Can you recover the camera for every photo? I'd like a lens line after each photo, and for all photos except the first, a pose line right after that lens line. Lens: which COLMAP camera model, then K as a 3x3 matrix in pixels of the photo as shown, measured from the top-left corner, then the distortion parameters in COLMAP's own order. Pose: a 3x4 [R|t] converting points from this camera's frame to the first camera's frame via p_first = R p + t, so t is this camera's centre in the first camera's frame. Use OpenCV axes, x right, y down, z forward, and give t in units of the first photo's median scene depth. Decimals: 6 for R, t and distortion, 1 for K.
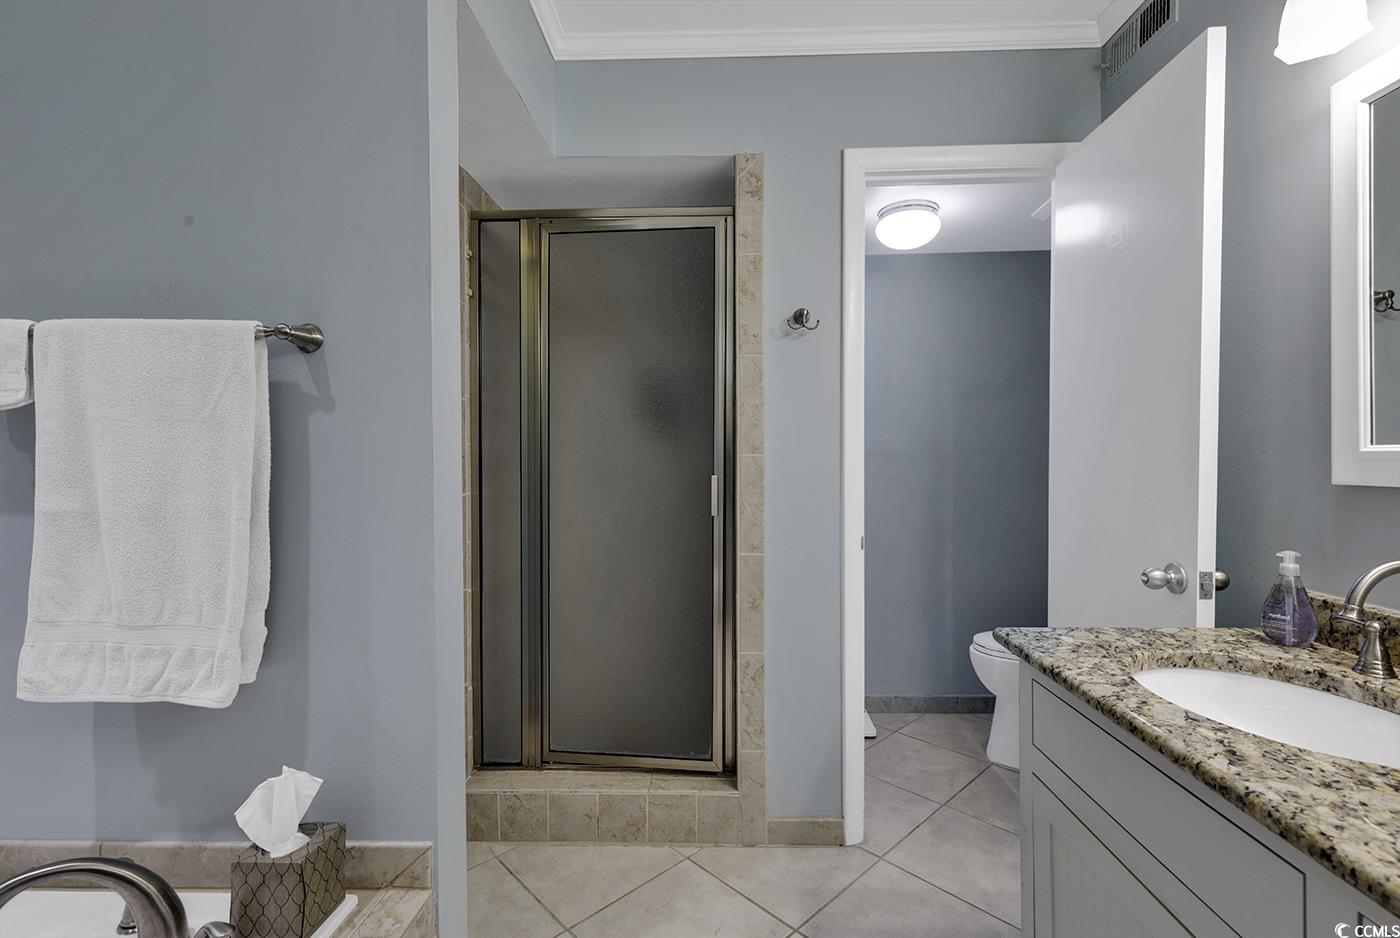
lens RADIAL K [[626.0, 0, 701.3], [0, 626.0, 463.3], [0, 0, 1]] dist [0.004011, -0.001871]
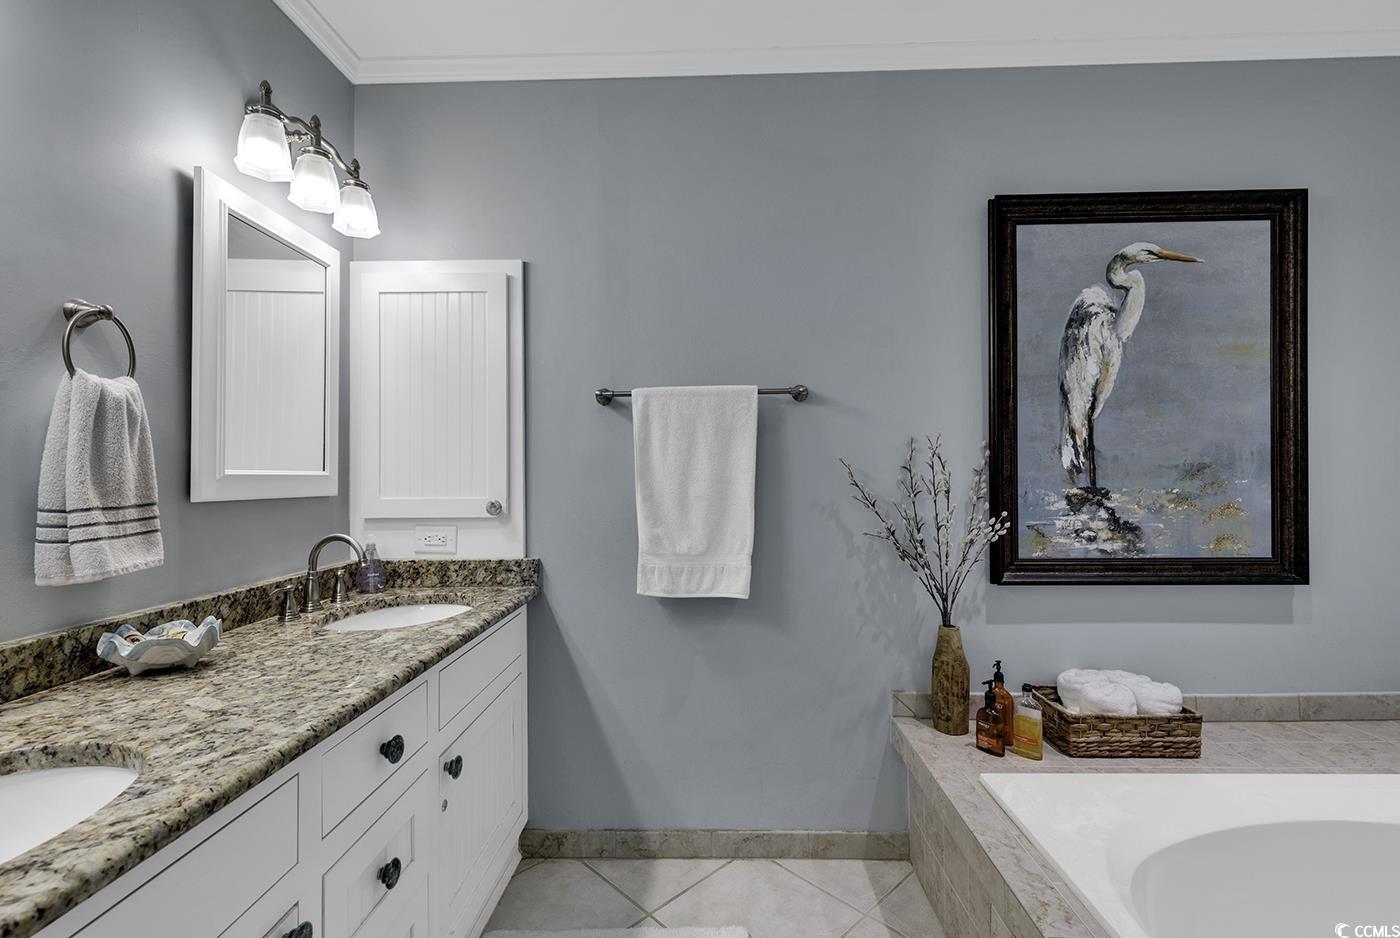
lens RADIAL K [[626.0, 0, 702.6], [0, 626.0, 467.5], [0, 0, 1]] dist [0.004011, -0.001871]
pose [[-0.999508, 0.018151, -0.025564, 0.074711], [0.018308, 0.999815, -0.005924, 0.001147], [0.025451, -0.006389, -0.999656, 2.050387]]
